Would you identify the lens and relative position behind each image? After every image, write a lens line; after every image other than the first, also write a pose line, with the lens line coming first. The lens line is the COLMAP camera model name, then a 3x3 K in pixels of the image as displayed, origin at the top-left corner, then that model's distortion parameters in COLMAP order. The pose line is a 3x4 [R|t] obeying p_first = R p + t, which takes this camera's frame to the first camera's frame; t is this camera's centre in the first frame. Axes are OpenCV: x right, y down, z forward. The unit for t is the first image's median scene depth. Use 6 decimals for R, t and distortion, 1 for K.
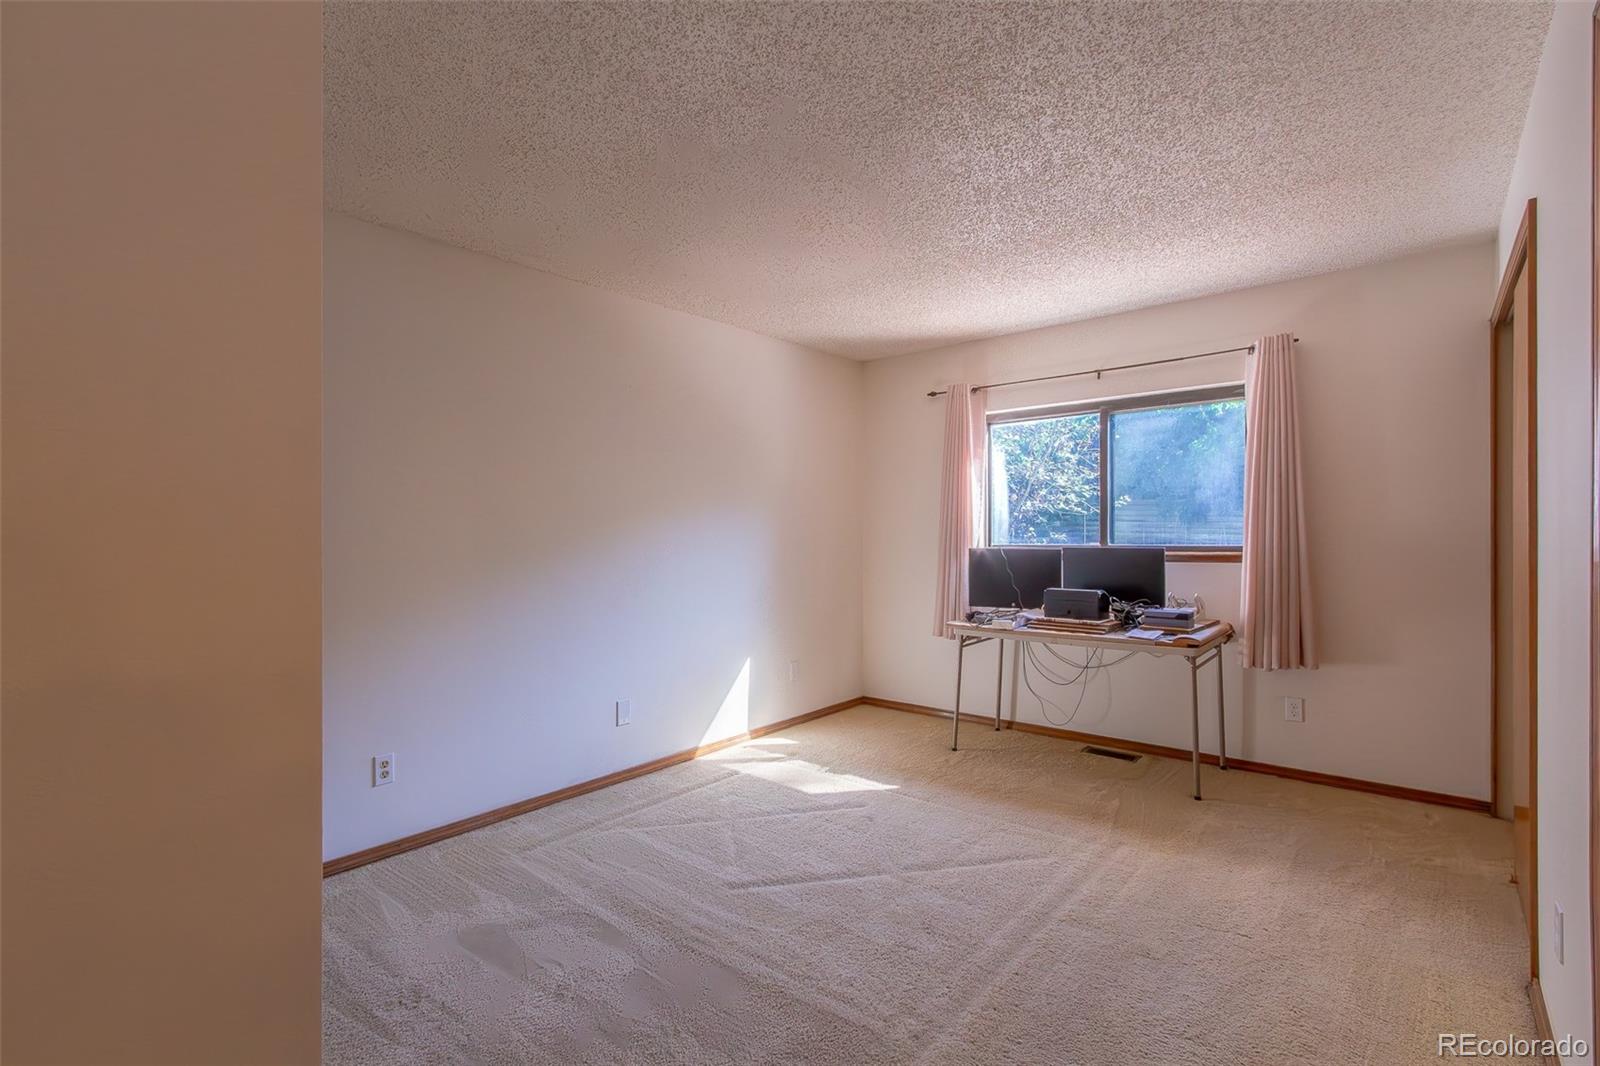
lens RADIAL K [[738.0, 0, 801.5], [0, 738.0, 526.7], [0, 0, 1]] dist [0.001530, -0.000406]
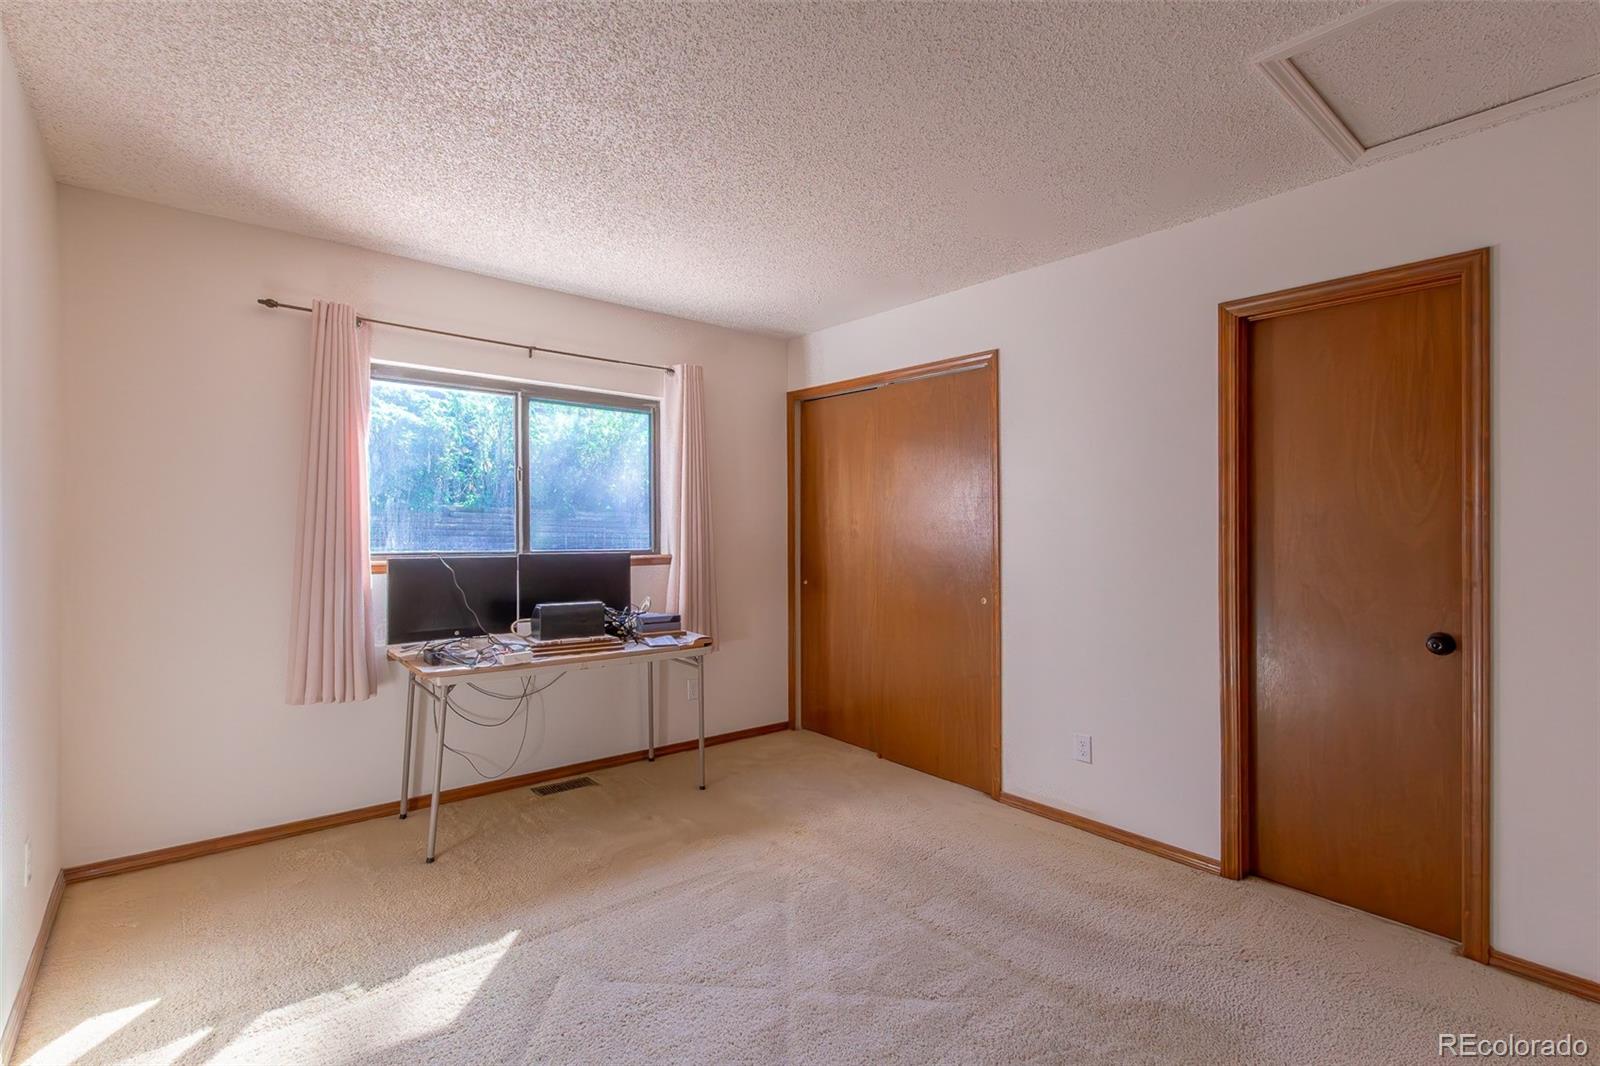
lens RADIAL K [[738.0, 0, 801.5], [0, 738.0, 526.7], [0, 0, 1]] dist [0.001530, -0.000406]
pose [[0.170502, 0.018160, 0.985190, -0.423440], [-0.010187, 0.999809, -0.016667, 0.008993], [-0.985305, -0.007194, 0.170654, 0.592869]]
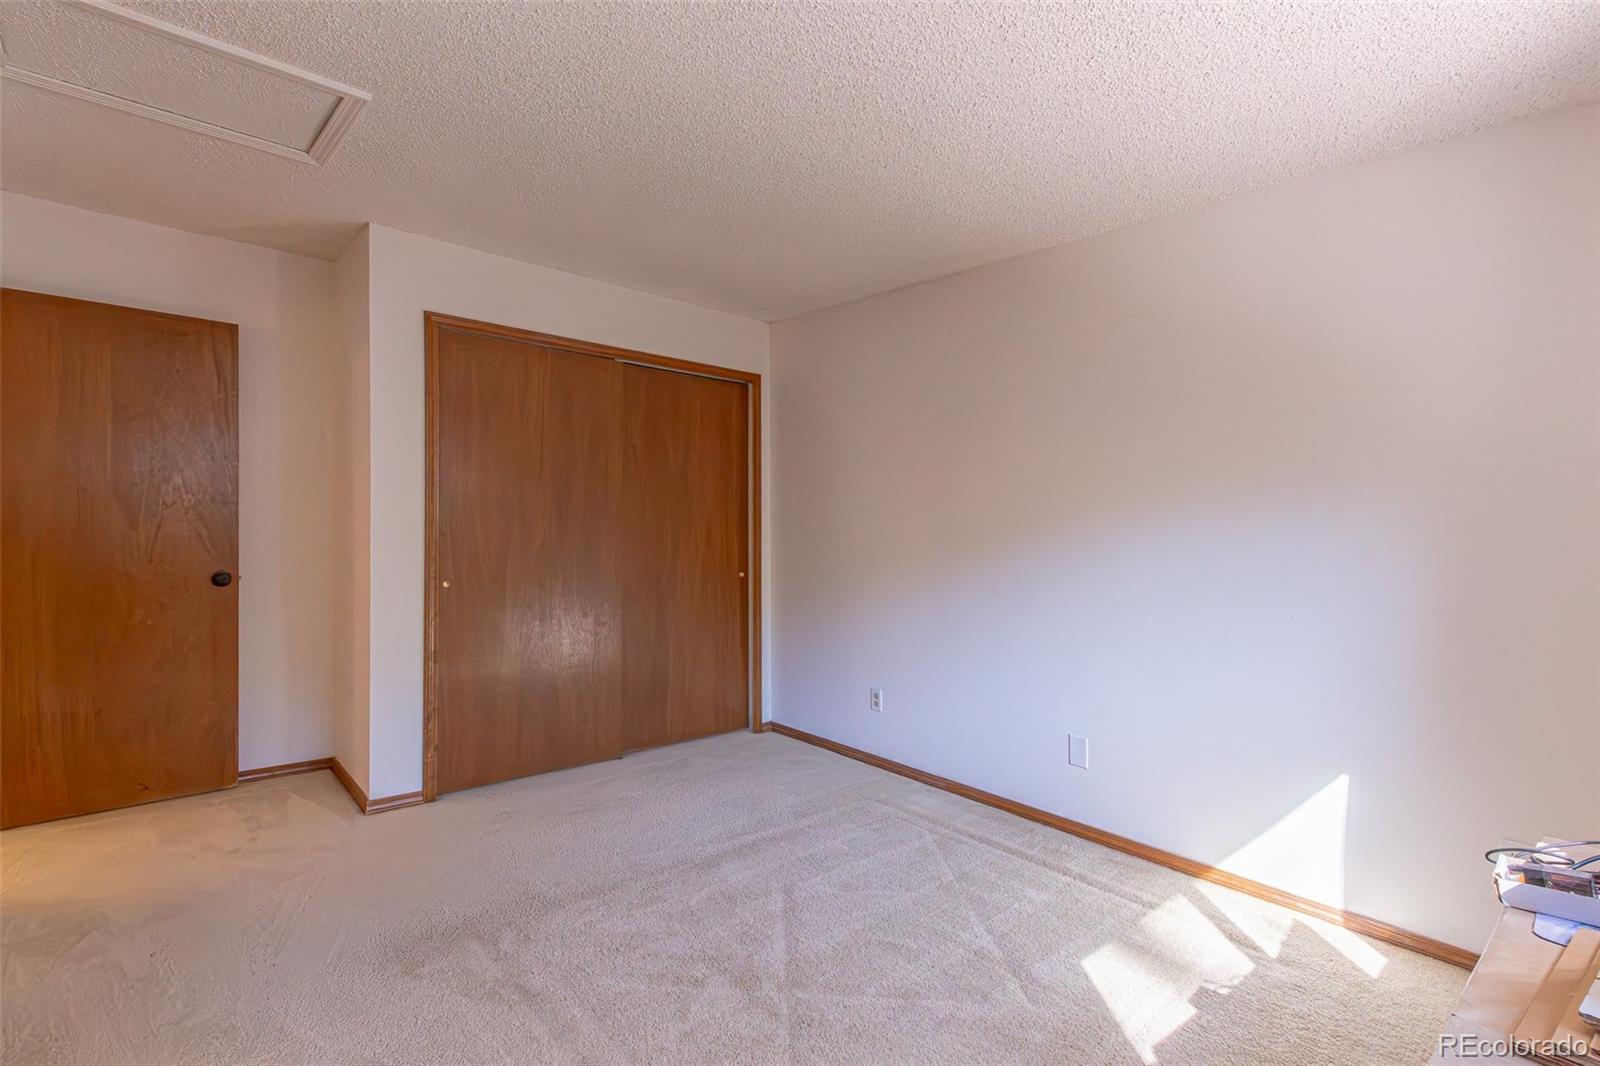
lens RADIAL K [[766.2, 0, 798.6], [0, 766.2, 537.0], [0, 0, 1]] dist [0.014378, -0.000263]
pose [[-0.129217, 0.028669, -0.991202, 0.596999], [-0.023547, 0.999211, 0.031970, -0.005292], [0.991337, 0.027471, -0.128440, 0.748490]]
